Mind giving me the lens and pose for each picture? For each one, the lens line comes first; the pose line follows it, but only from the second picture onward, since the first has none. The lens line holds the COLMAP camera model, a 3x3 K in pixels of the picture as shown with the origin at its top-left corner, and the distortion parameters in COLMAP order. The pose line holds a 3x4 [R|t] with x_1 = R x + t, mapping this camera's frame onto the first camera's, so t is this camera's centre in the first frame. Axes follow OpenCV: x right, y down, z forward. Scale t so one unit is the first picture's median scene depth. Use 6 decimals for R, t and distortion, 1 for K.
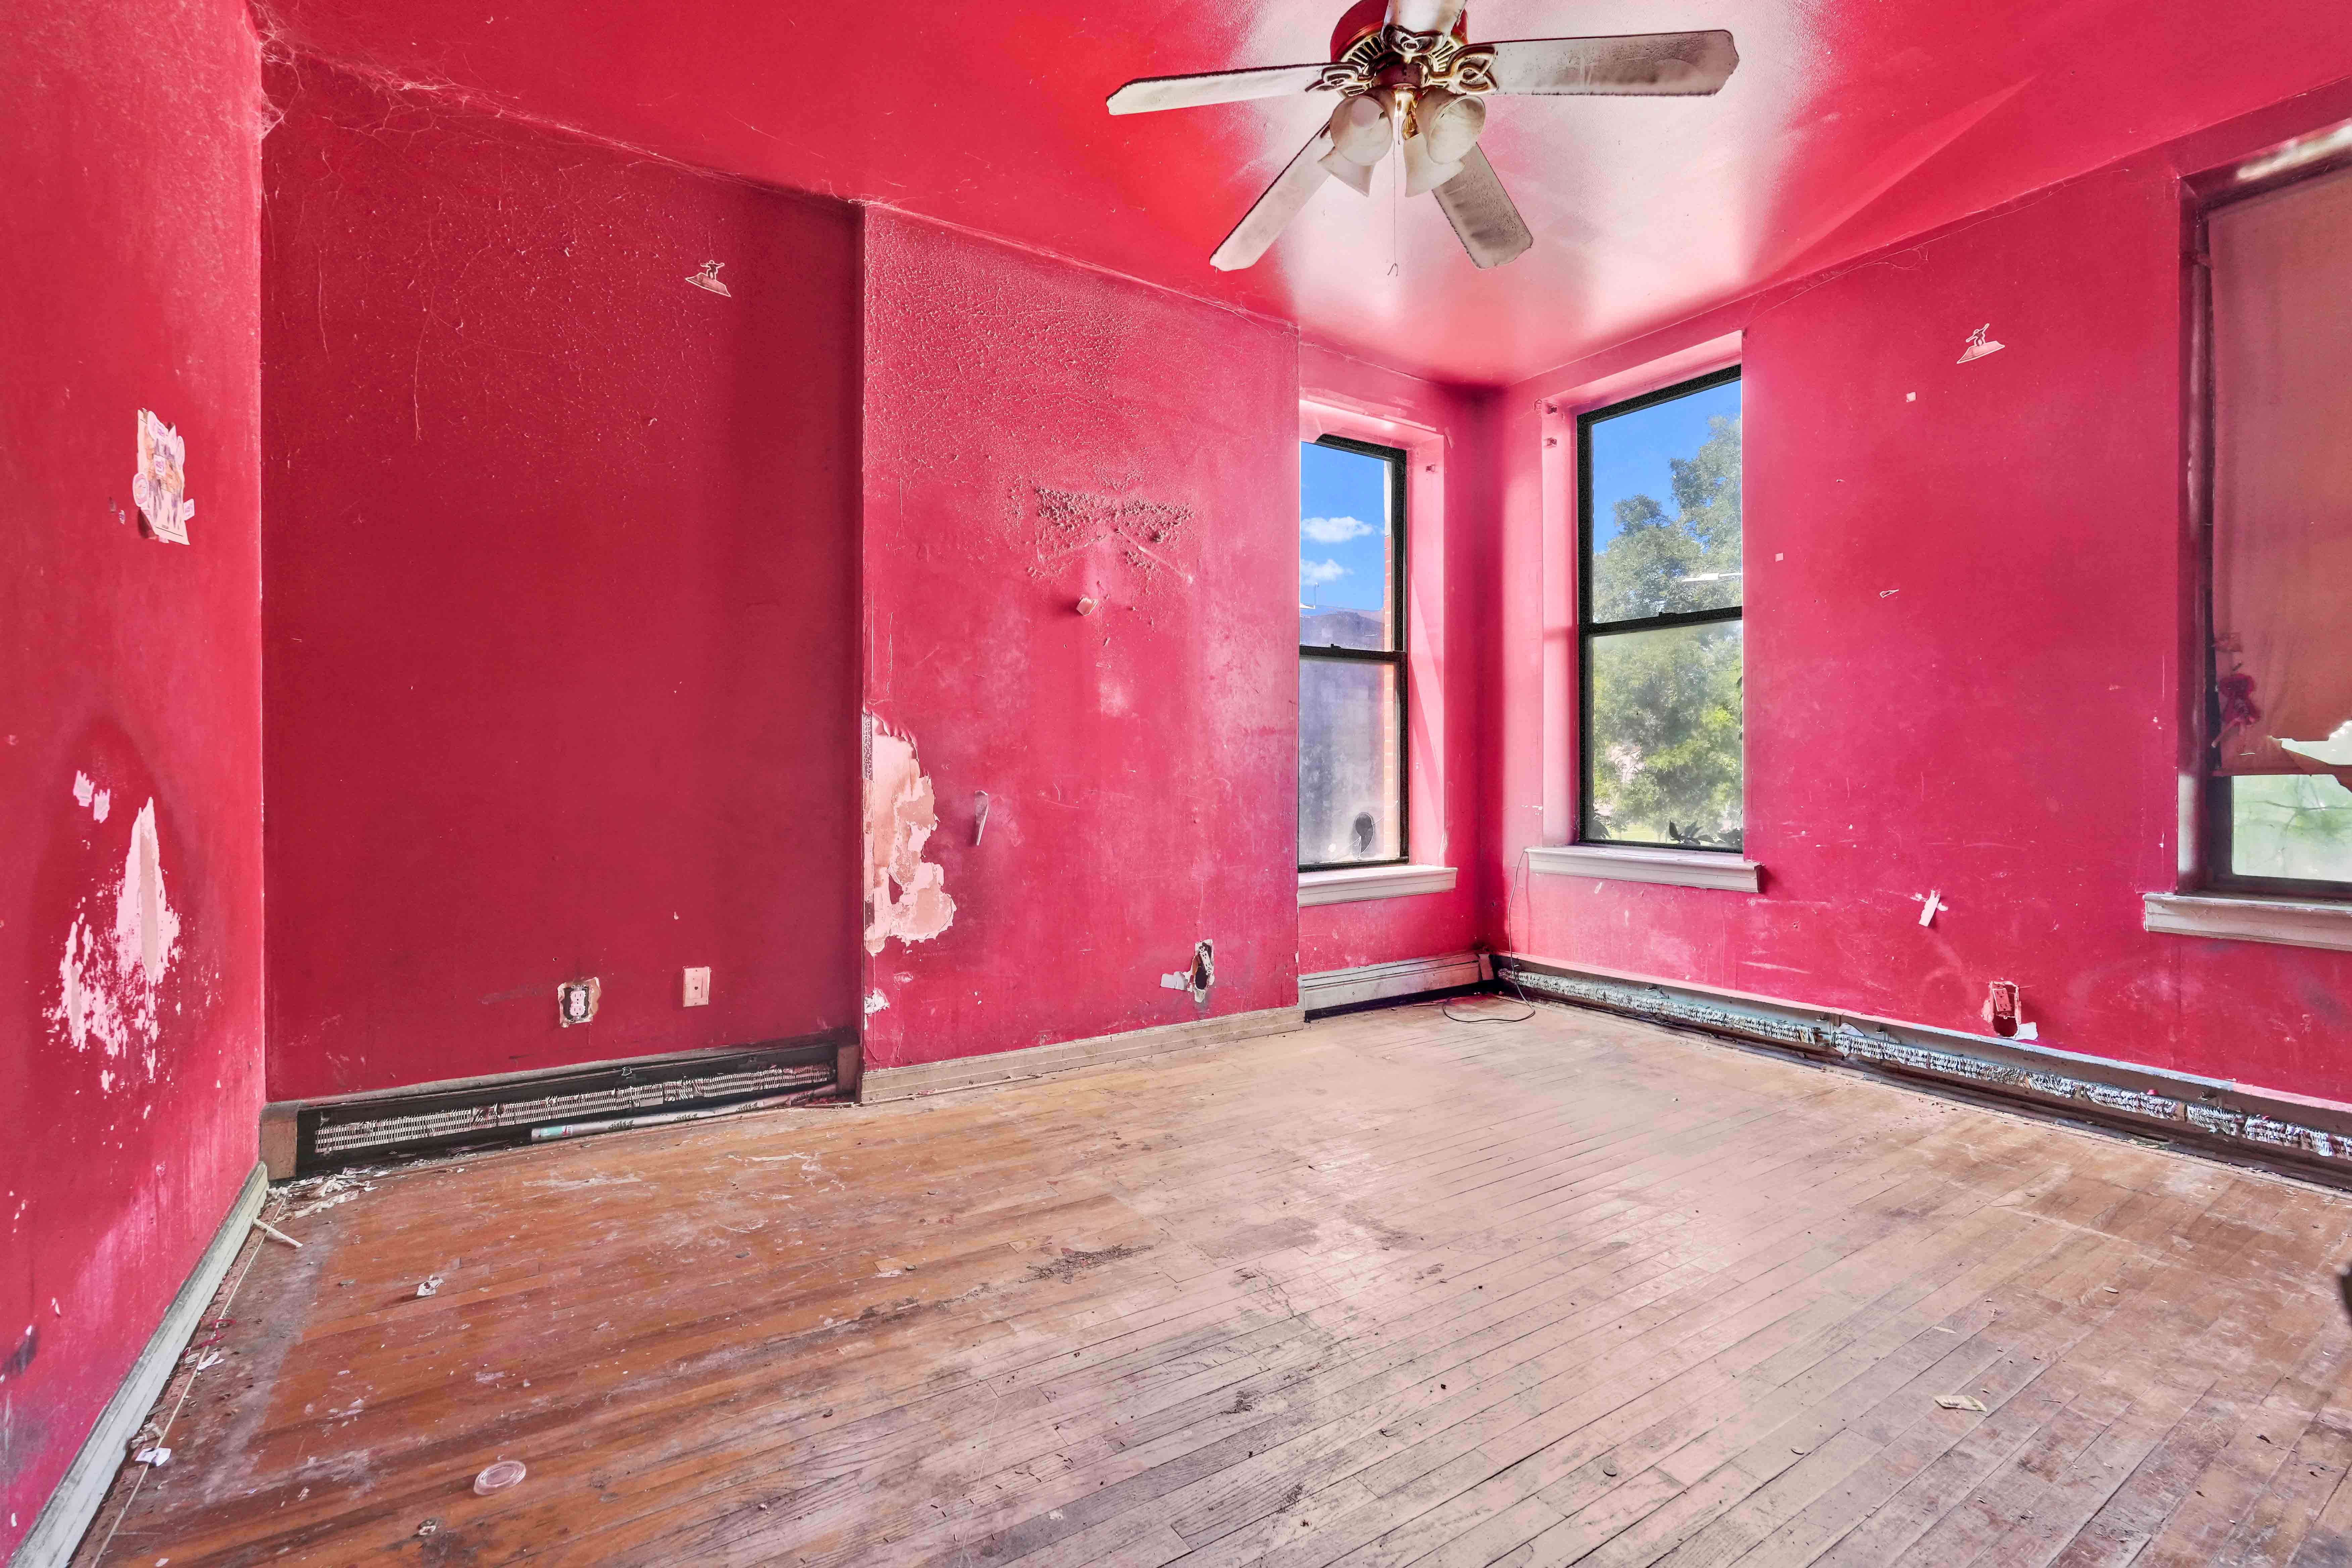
lens RADIAL K [[1048.1, 0, 1172.0], [0, 1048.1, 775.4], [0, 0, 1]] dist [-0.000217, 0.001346]
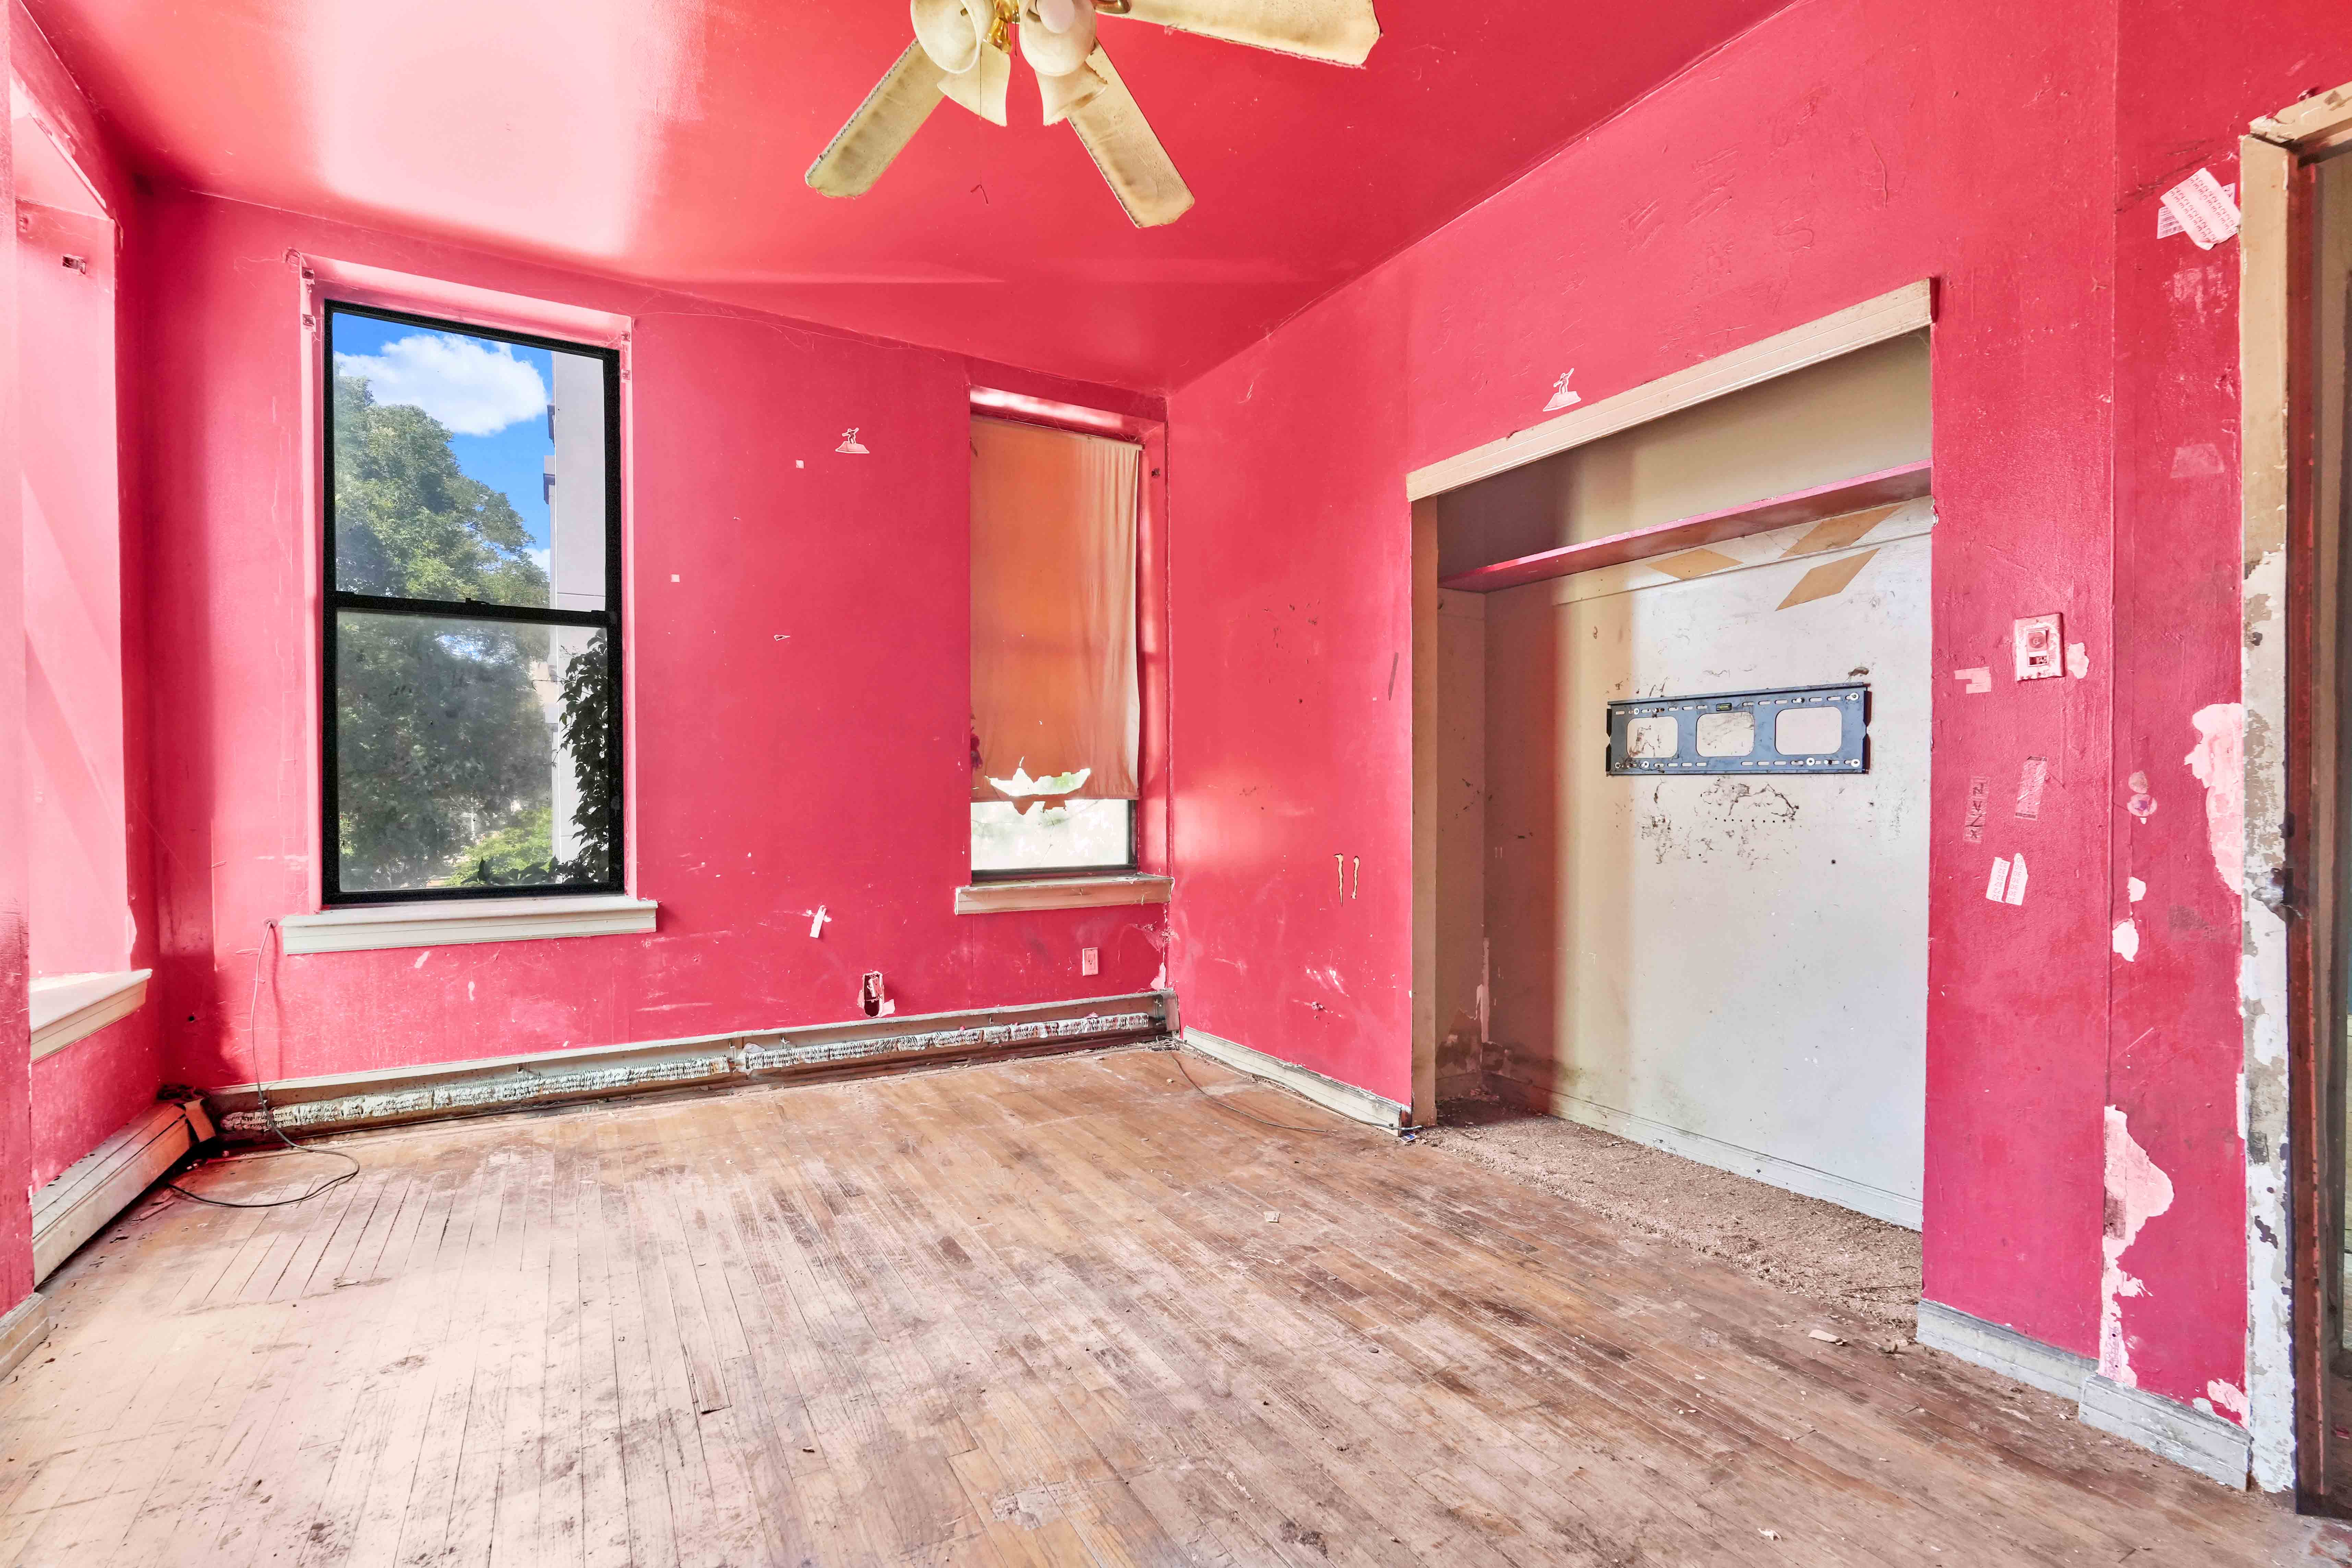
lens RADIAL K [[1074.3, 0, 1184.9], [0, 1074.3, 813.8], [0, 0, 1]] dist [-0.008584, 0.004341]
pose [[0.059805, -0.020673, 0.997996, -0.430171], [0.006203, 0.999774, 0.020339, -0.011861], [-0.998191, 0.004974, 0.059919, 0.549419]]
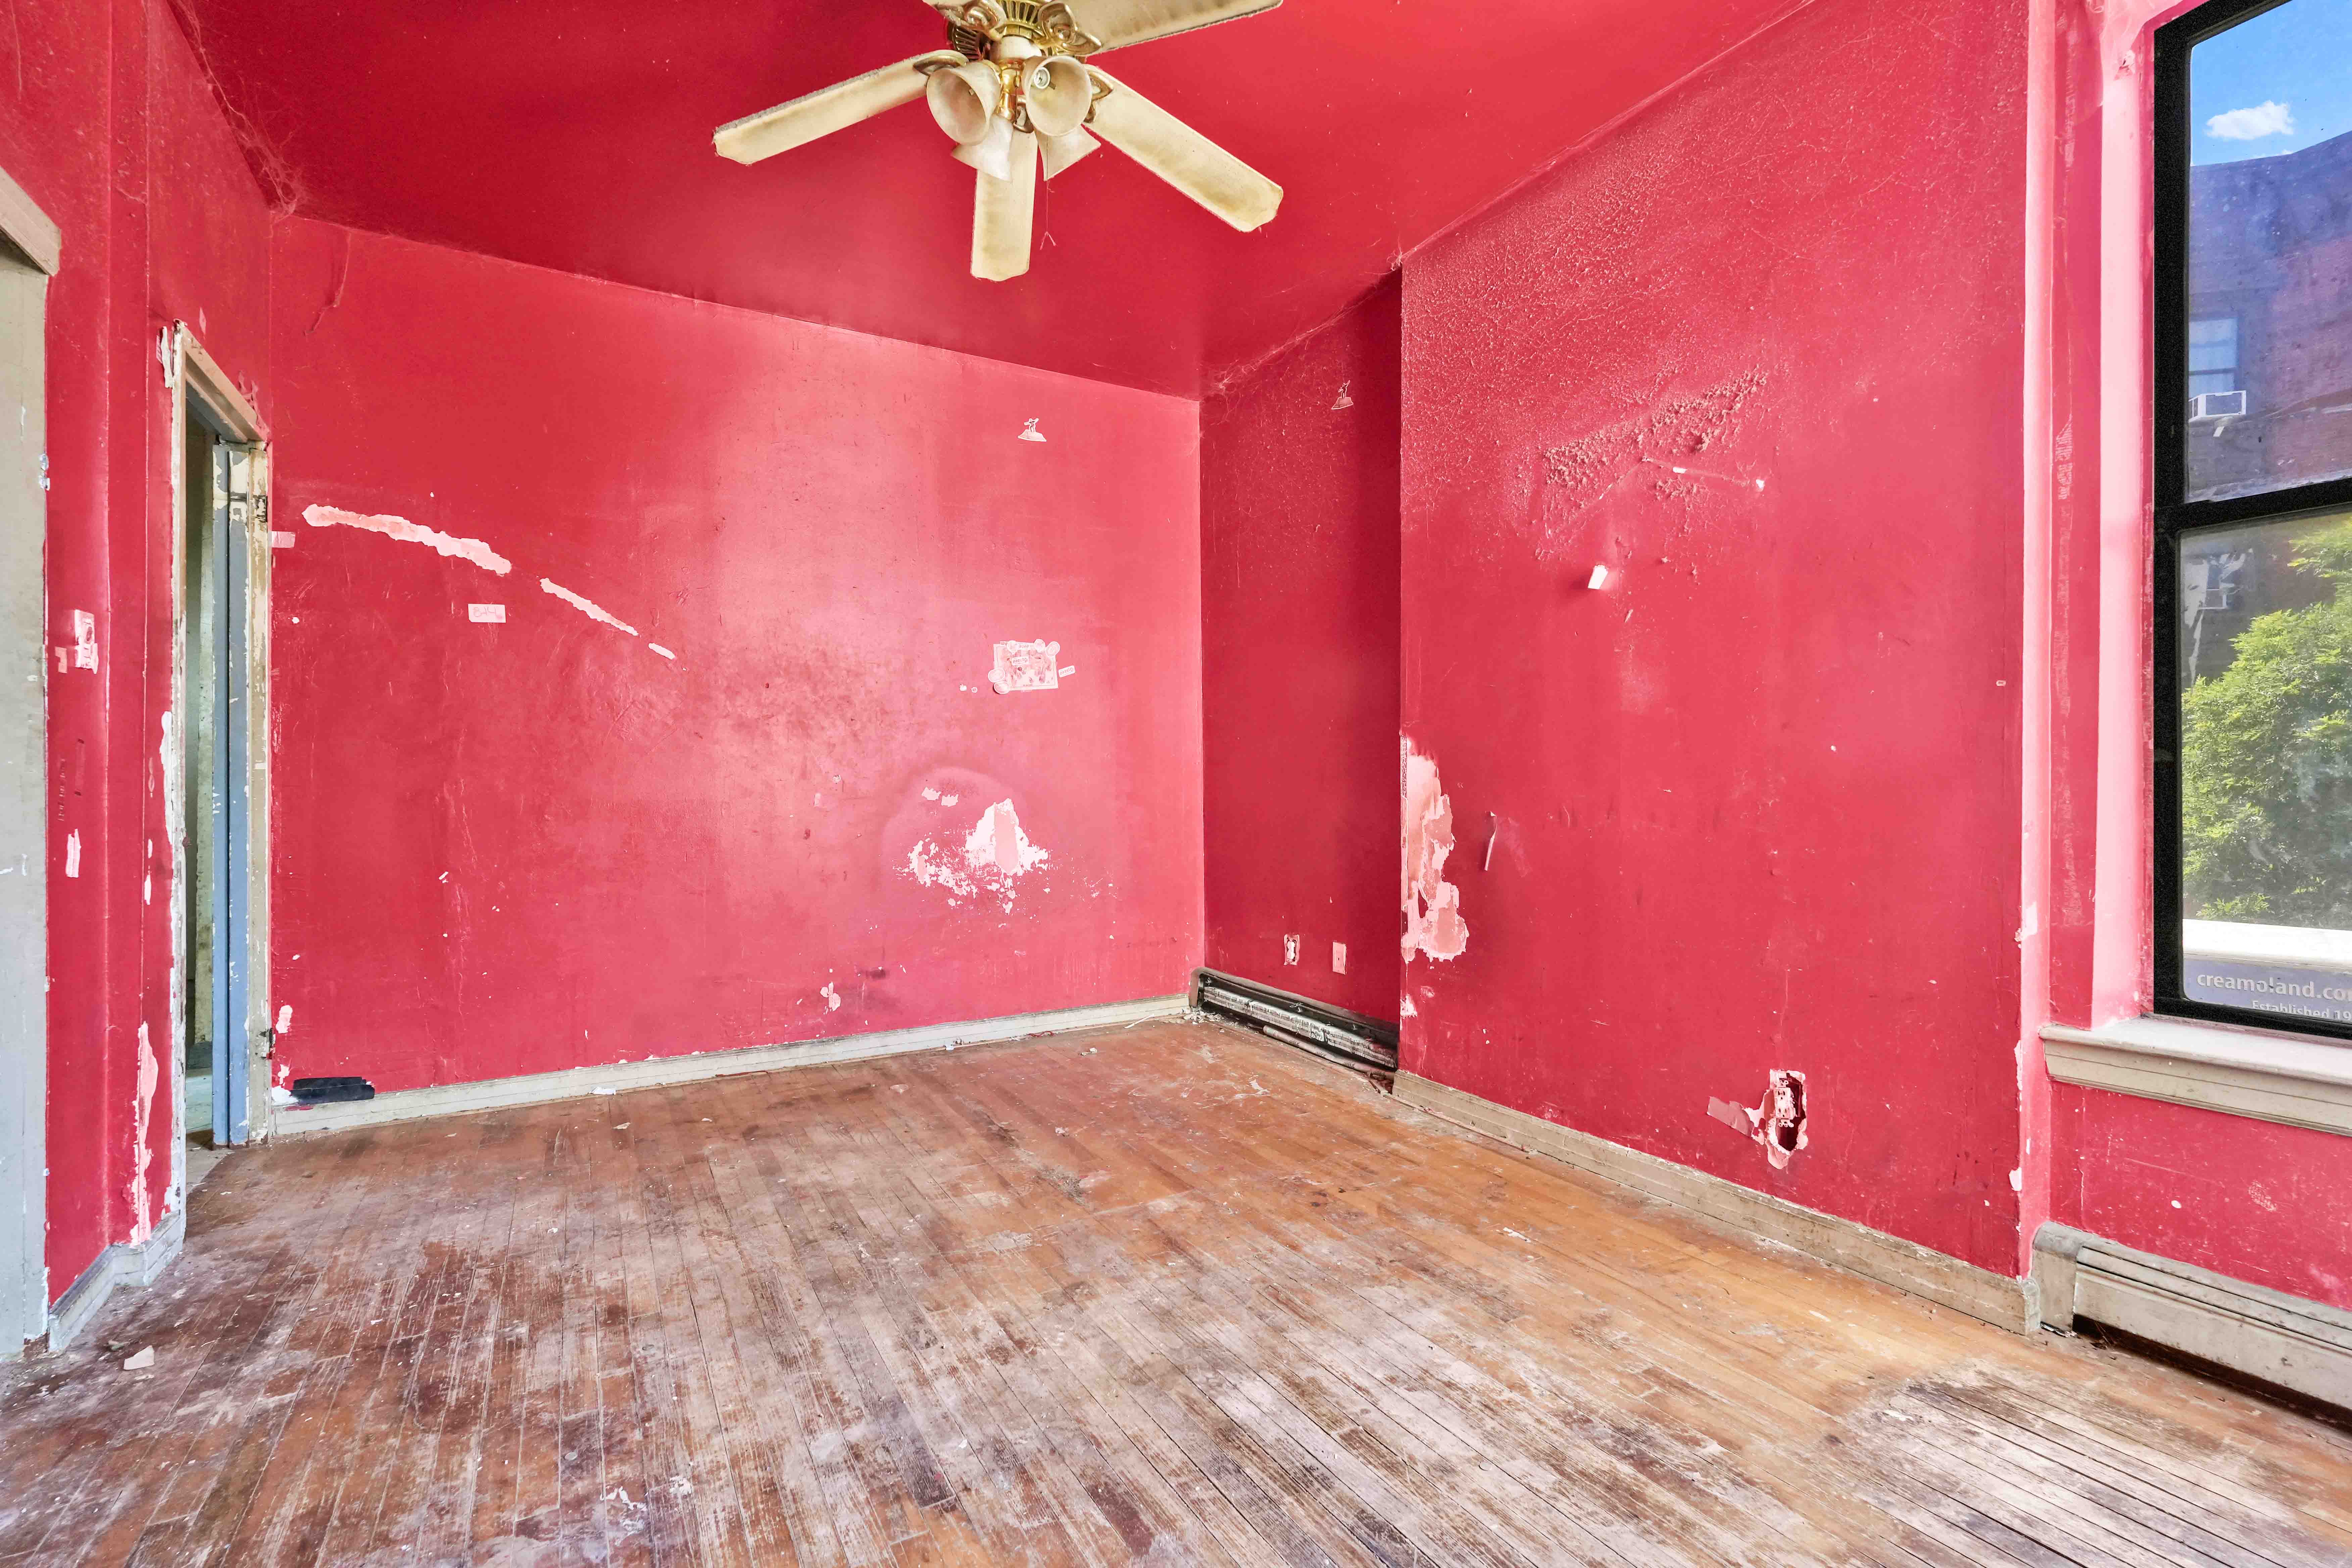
lens RADIAL K [[1074.3, 0, 1184.2], [0, 1074.3, 792.5], [0, 0, 1]] dist [-0.008584, 0.004341]
pose [[-0.054656, 0.004491, -0.998495, 0.795697], [-0.006350, 0.999968, 0.004845, -0.004486], [0.998485, 0.006605, -0.054626, 0.815744]]
